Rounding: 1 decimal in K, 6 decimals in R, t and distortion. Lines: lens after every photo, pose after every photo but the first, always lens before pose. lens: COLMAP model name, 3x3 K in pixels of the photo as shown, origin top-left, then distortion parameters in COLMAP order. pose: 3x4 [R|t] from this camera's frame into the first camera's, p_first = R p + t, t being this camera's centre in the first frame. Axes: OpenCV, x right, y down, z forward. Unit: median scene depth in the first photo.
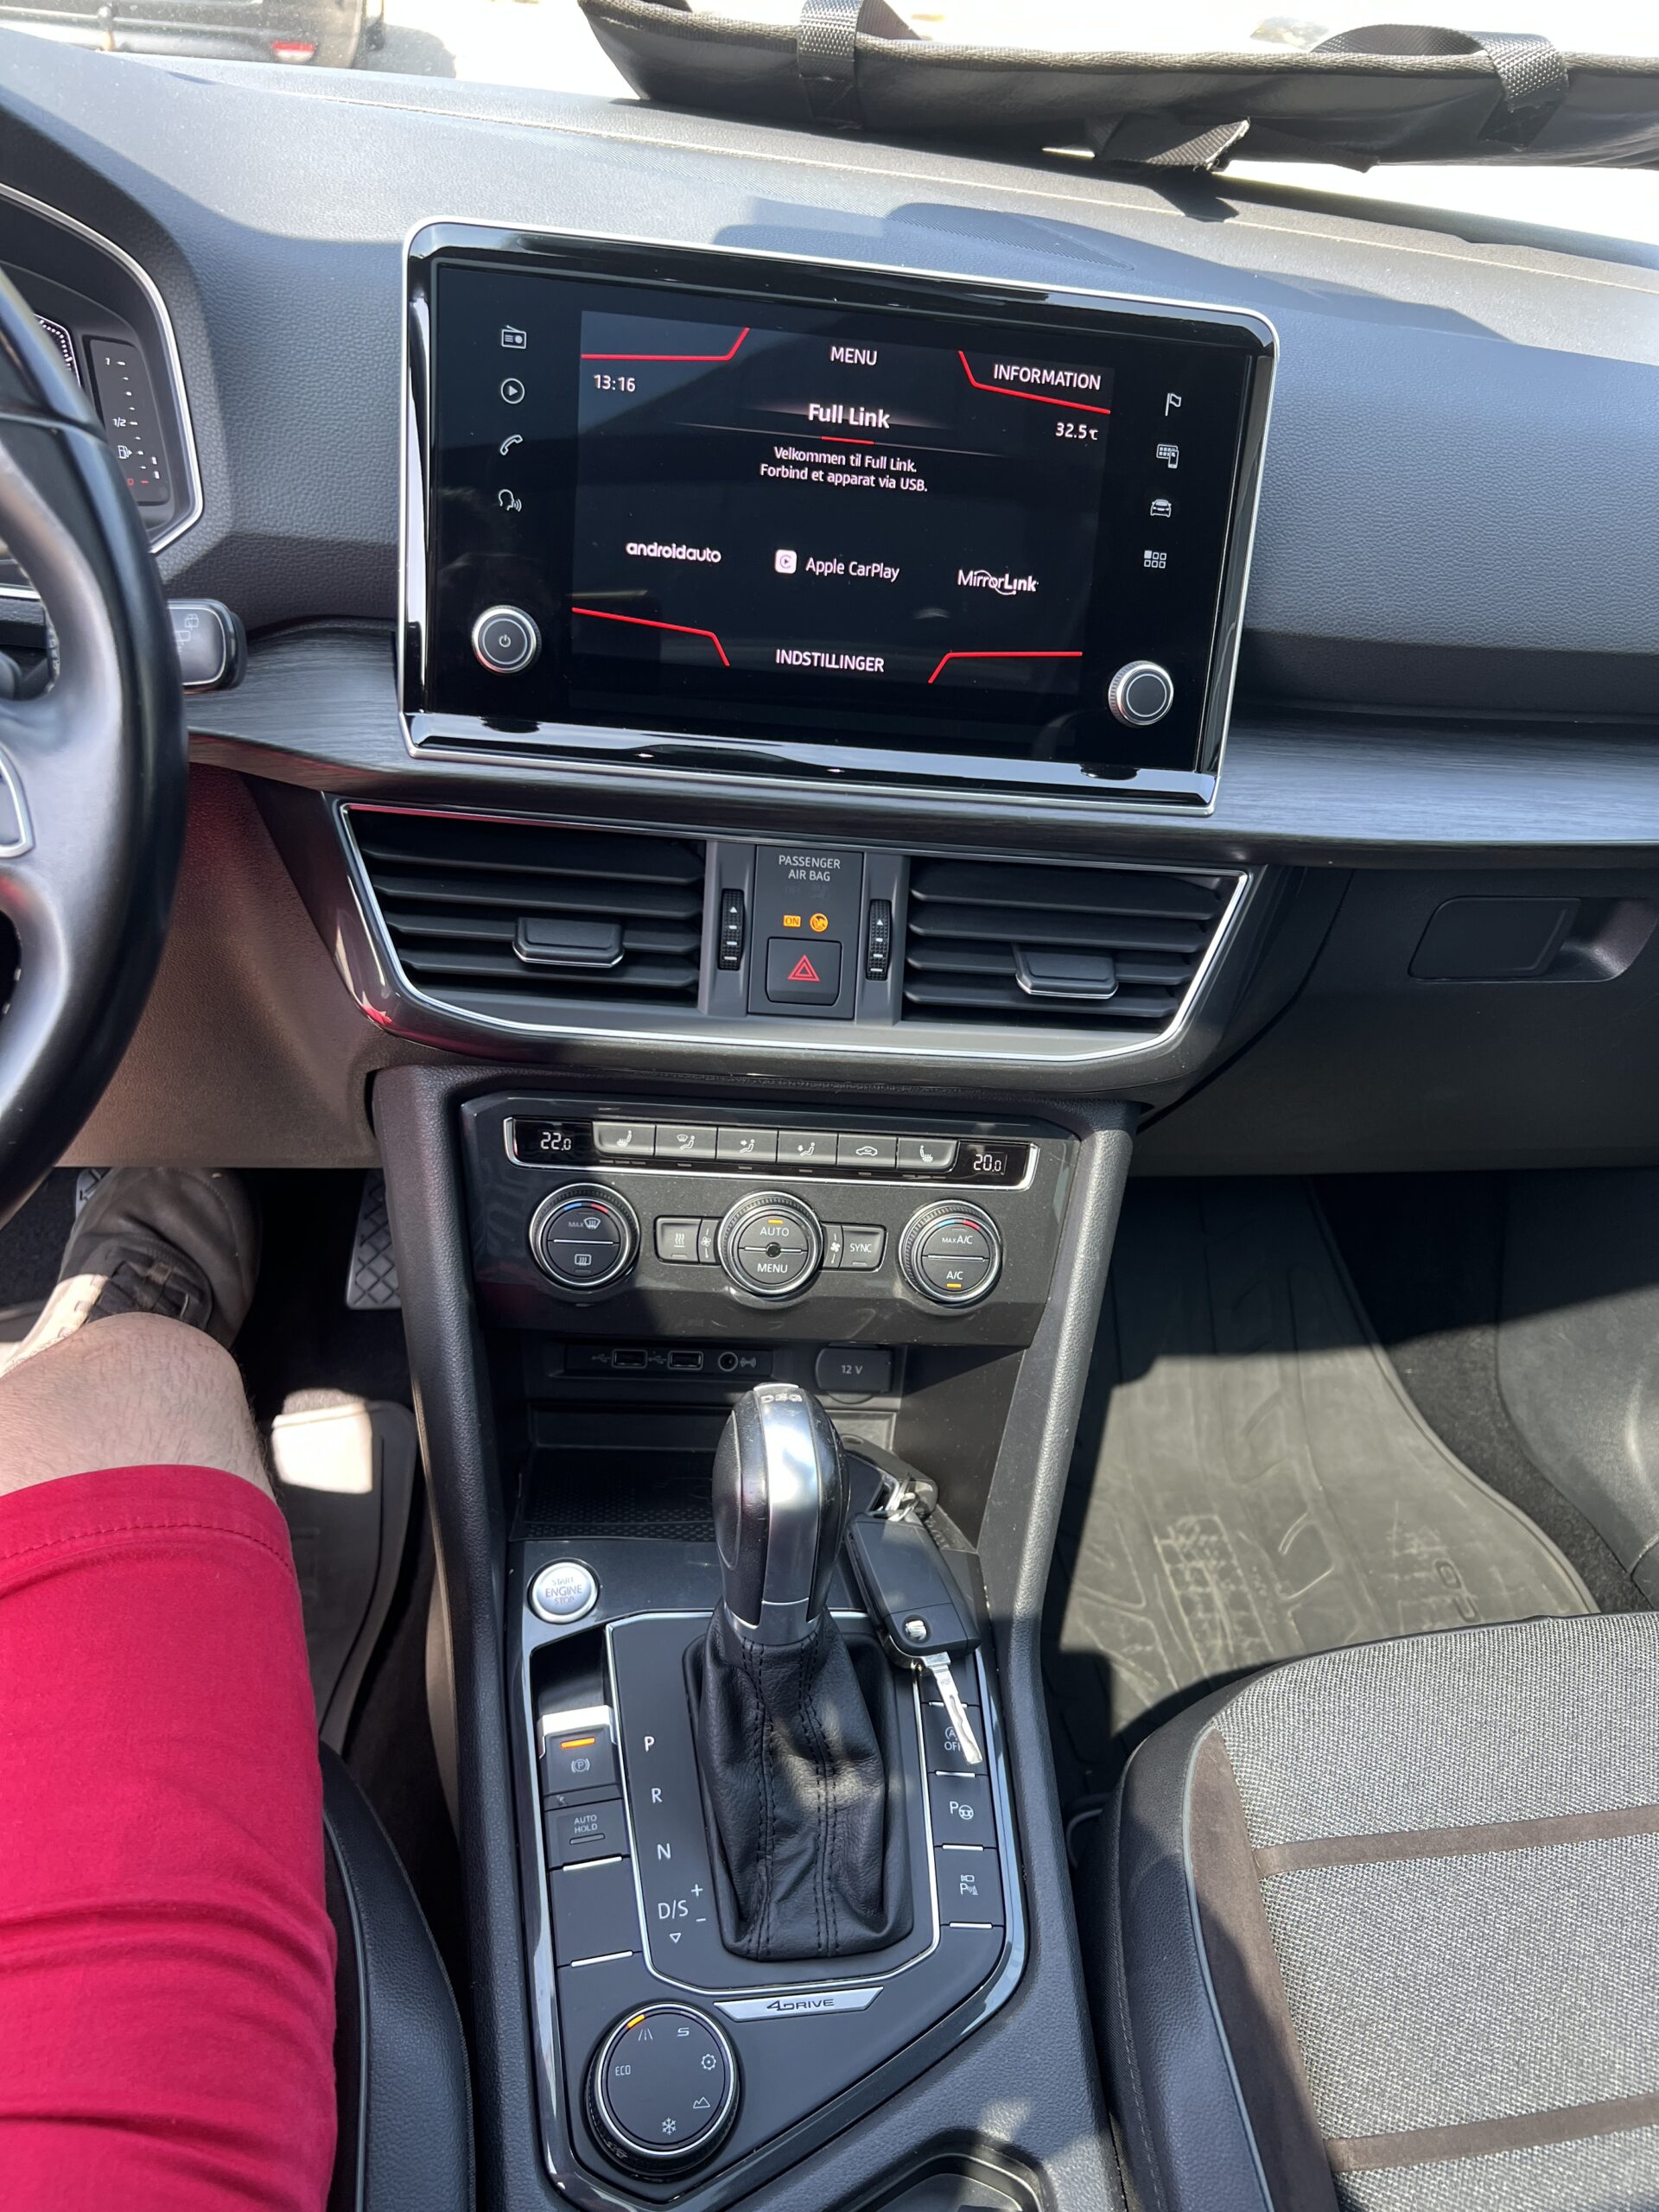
lens RADIAL K [[1681.9, 0, 840.9], [0, 1681.9, 1124.1], [0, 0, 1]] dist [0.047396, -0.064204]
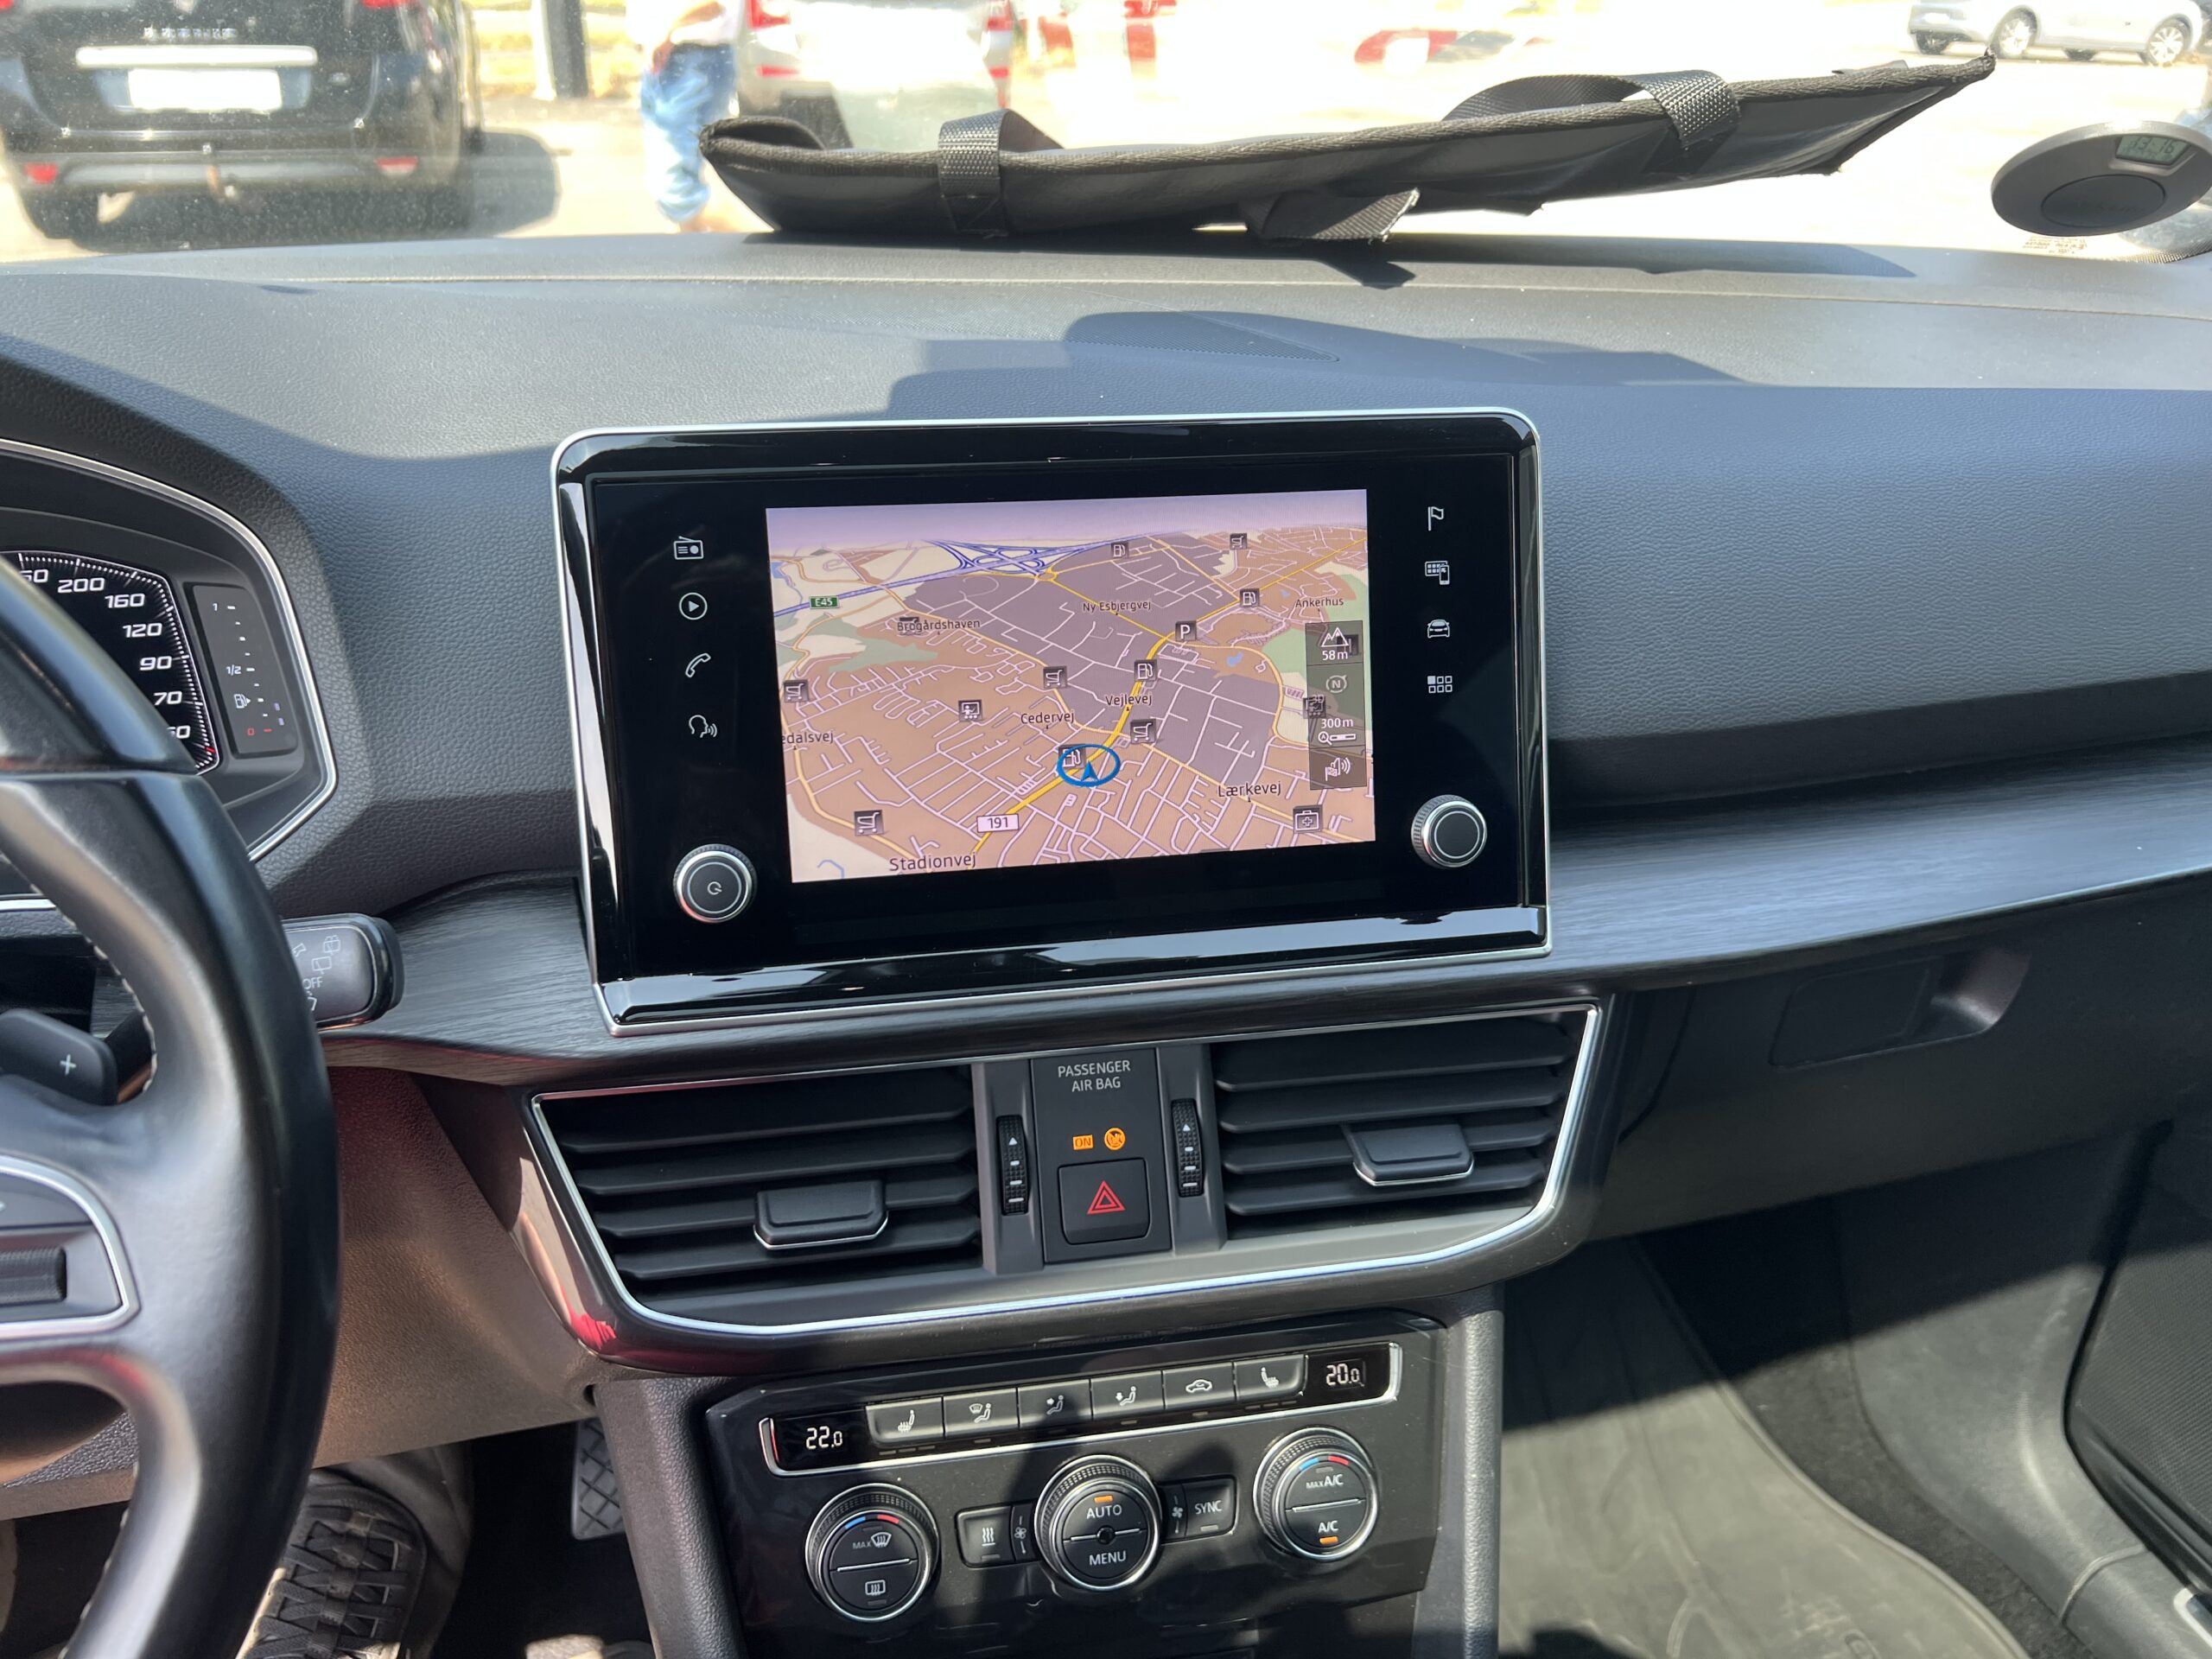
lens RADIAL K [[1681.9, 0, 1093.5], [0, 1681.9, 813.8], [0, 0, 1]] dist [0.047396, -0.064204]
pose [[0.989708, -0.133215, 0.052274, -0.044712], [0.139891, 0.977598, -0.157267, -0.145074], [-0.030153, 0.162961, 0.986172, 0.143283]]
